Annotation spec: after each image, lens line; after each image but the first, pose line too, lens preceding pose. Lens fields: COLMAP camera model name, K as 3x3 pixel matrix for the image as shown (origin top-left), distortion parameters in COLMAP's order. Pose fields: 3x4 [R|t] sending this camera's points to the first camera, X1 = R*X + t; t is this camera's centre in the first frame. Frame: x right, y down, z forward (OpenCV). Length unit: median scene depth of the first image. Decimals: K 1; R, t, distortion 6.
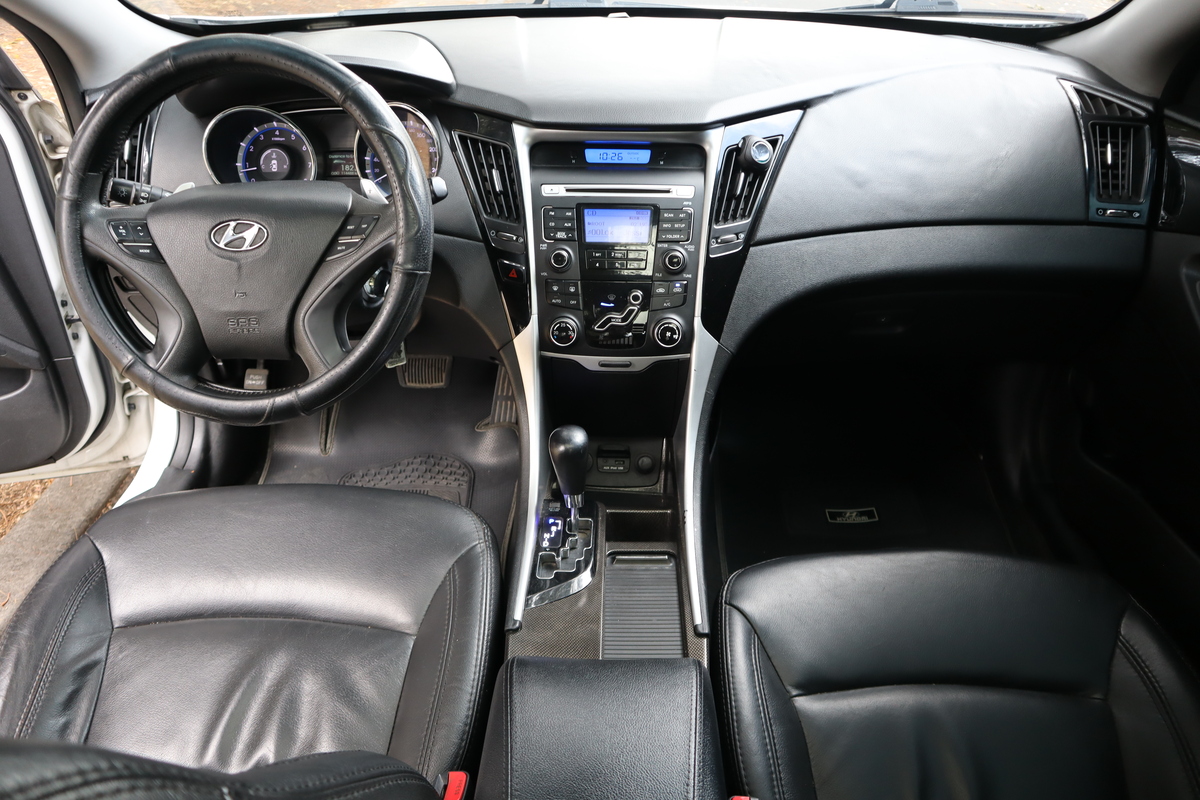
lens RADIAL K [[848.1, 0, 600.0], [0, 848.1, 400.0], [0, 0, 1]] dist [-0.140597, 0.127389]
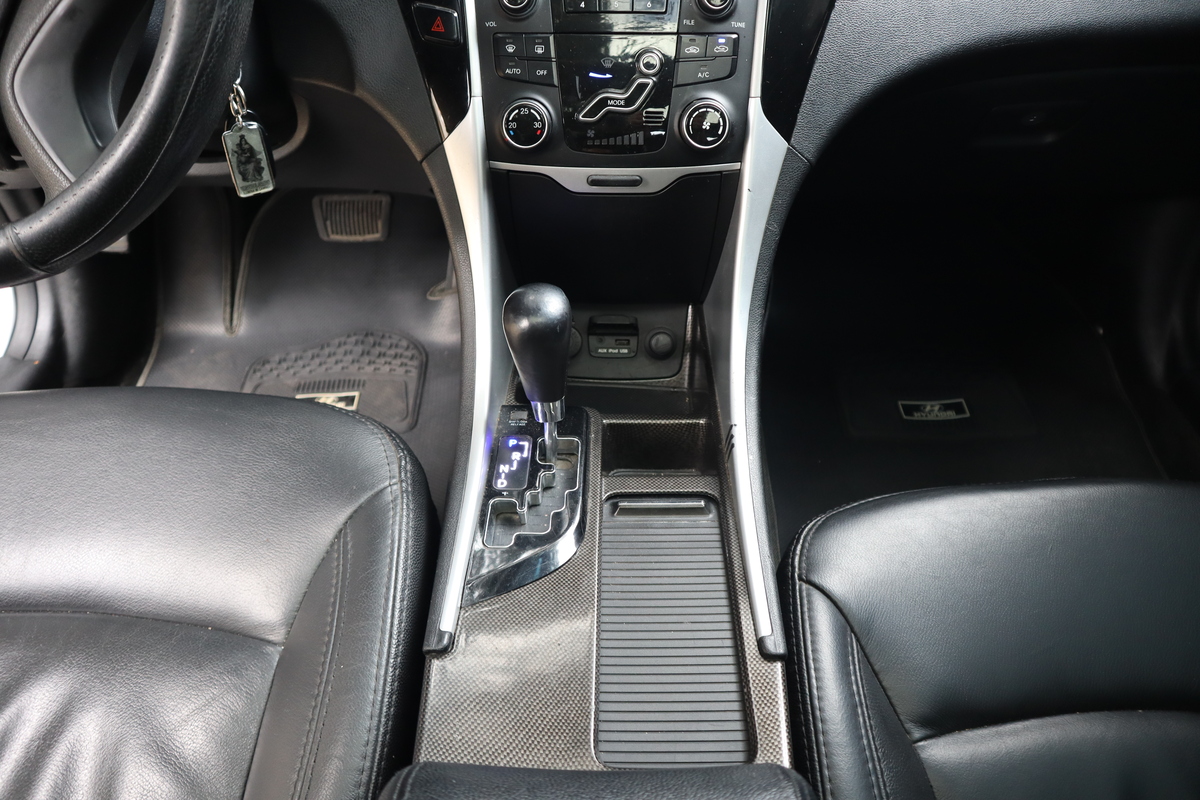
lens RADIAL K [[848.1, 0, 600.0], [0, 848.1, 400.0], [0, 0, 1]] dist [-0.140597, 0.127389]
pose [[0.999952, -0.009801, 0.000870, 0.005567], [0.009550, 0.988025, 0.154001, 0.018992], [-0.002369, -0.153985, 0.988070, 0.401063]]
